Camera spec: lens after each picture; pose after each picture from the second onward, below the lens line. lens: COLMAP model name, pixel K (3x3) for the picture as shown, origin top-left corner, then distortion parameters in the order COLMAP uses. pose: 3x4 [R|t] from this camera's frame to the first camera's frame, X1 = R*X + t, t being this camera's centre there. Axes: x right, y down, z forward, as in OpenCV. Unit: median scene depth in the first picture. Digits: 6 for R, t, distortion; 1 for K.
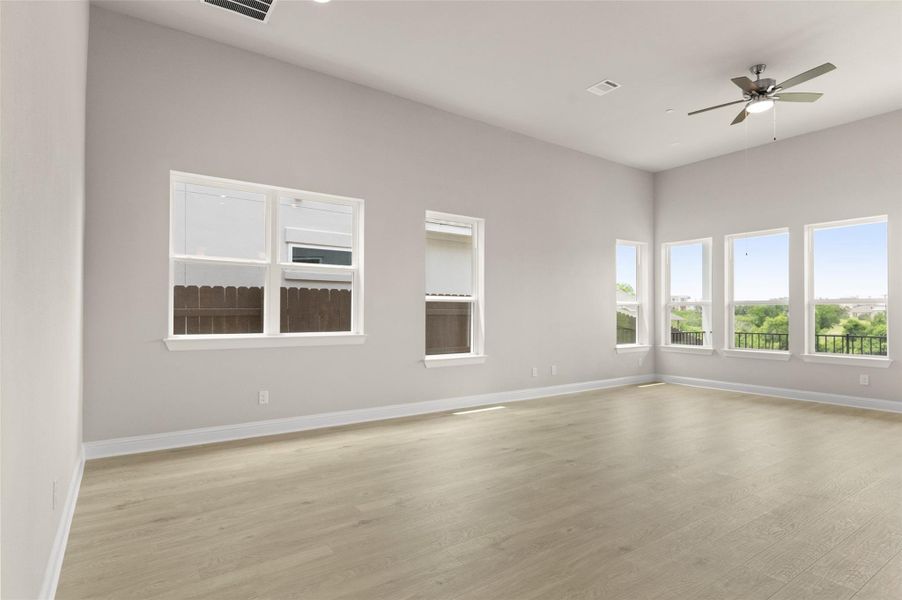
lens RADIAL K [[475.9, 0, 475.4], [0, 475.9, 307.4], [0, 0, 1]] dist [0.011851, -0.000448]
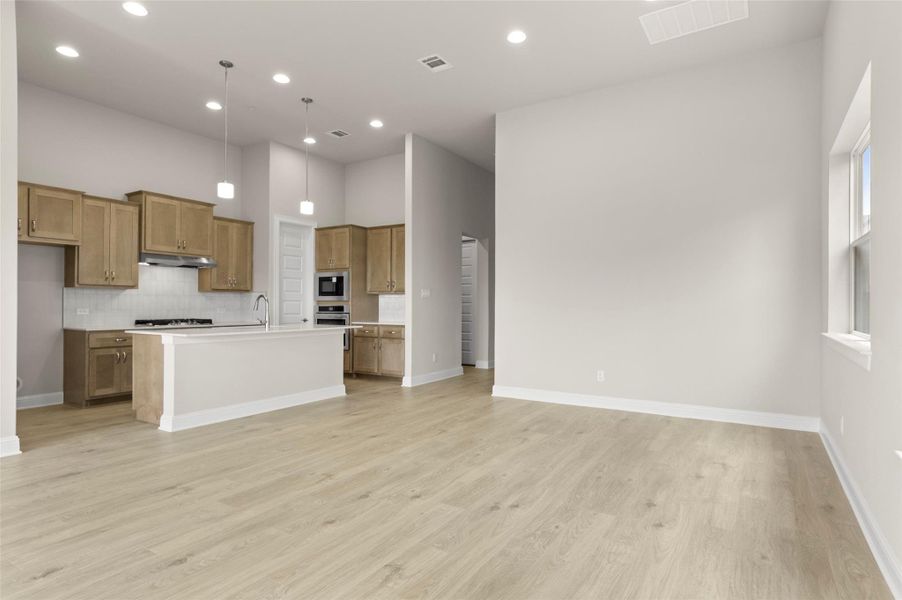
lens RADIAL K [[480.5, 0, 474.2], [0, 480.5, 304.2], [0, 0, 1]] dist [0.000780, -0.000574]
pose [[-0.923445, -0.007533, -0.383658, 0.279967], [-0.000916, 0.999848, -0.017426, 0.018294], [0.383731, -0.015741, -0.923311, 1.195823]]
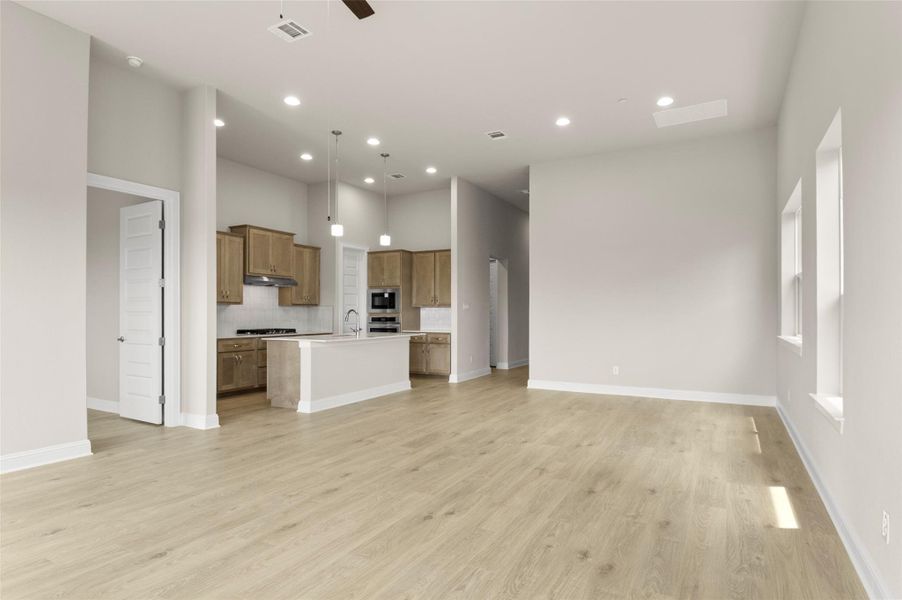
lens RADIAL K [[481.0, 0, 472.3], [0, 481.0, 313.6], [0, 0, 1]] dist [0.032326, -0.046363]
pose [[-0.900699, -0.002979, -0.434434, 0.574020], [0.003738, 0.999886, -0.014607, 0.012600], [0.434428, -0.014781, -0.900585, 1.387791]]
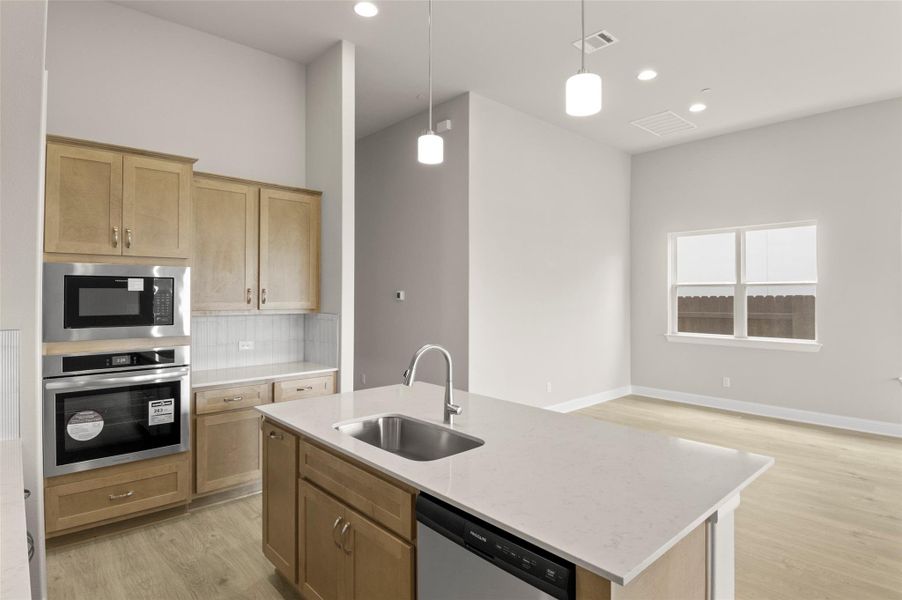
lens RADIAL K [[484.8, 0, 469.1], [0, 484.8, 291.9], [0, 0, 1]] dist [0.000874, -0.016810]
pose [[0.118304, -0.010001, -0.992927, 0.707511], [0.013661, 0.999871, -0.008443, -0.058067], [0.992883, -0.012566, 0.118425, 0.080213]]
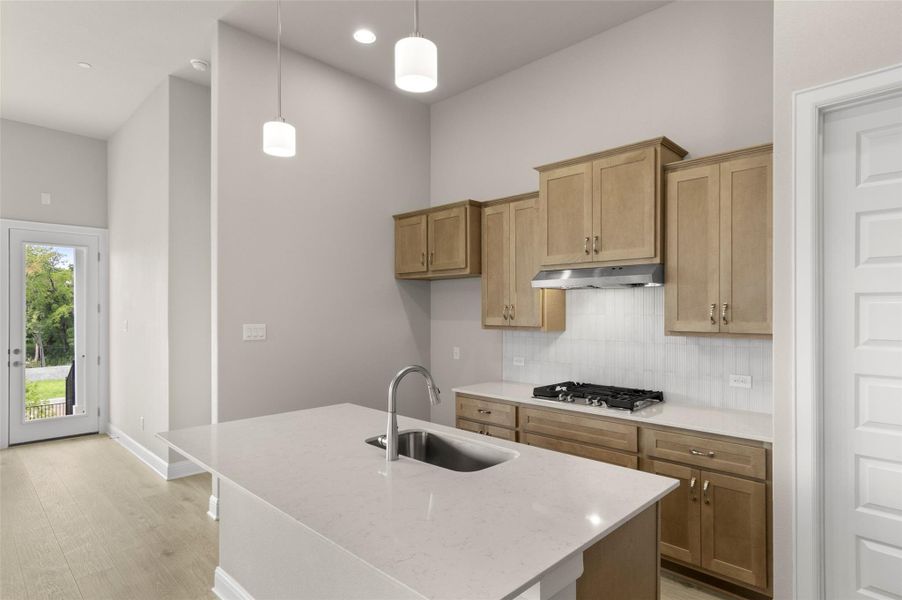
lens RADIAL K [[489.5, 0, 468.5], [0, 489.5, 311.0], [0, 0, 1]] dist [-0.000237, -0.000142]
pose [[-0.176084, -0.003247, 0.984370, -0.076523], [-0.013940, 0.999903, 0.000805, -0.061750], [-0.984276, -0.013580, -0.176112, 0.121812]]
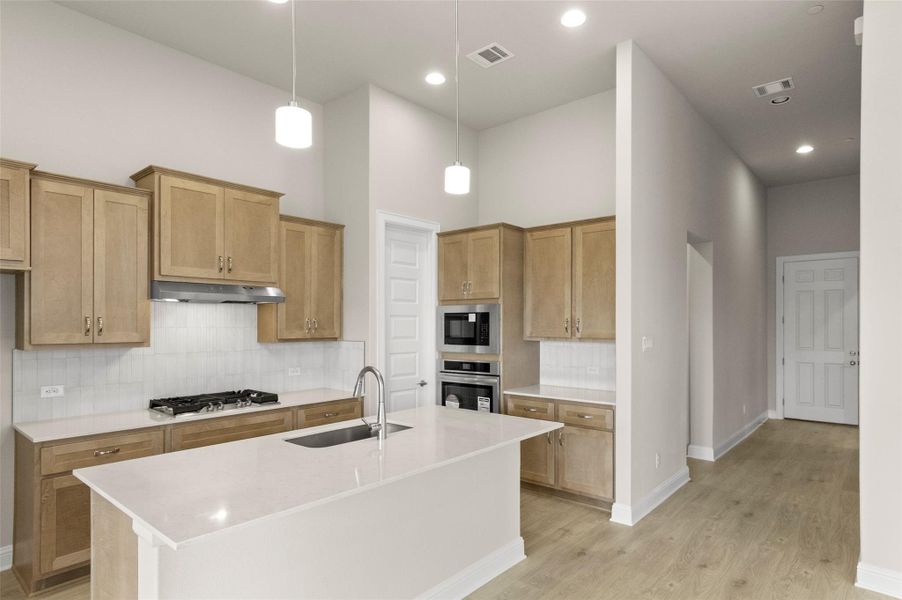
lens RADIAL K [[503.6, 0, 472.3], [0, 503.6, 323.2], [0, 0, 1]] dist [0.012638, -0.000053]
pose [[-0.972426, -0.001185, -0.233208, 0.322127], [0.002145, 0.999899, -0.014027, -0.054290], [0.233201, -0.014140, -0.972326, 0.606461]]
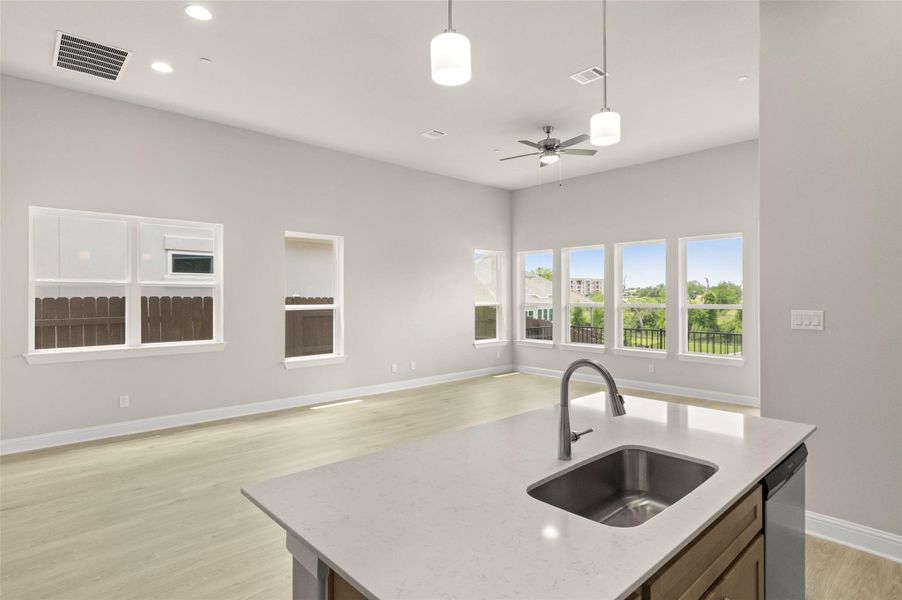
lens RADIAL K [[477.1, 0, 471.6], [0, 477.1, 295.1], [0, 0, 1]] dist [0.001098, 0.000613]
pose [[0.991349, -0.003942, 0.131193, 0.190220], [0.002477, 0.999933, 0.011330, -0.063292], [-0.131229, -0.010907, 0.991292, -0.196918]]
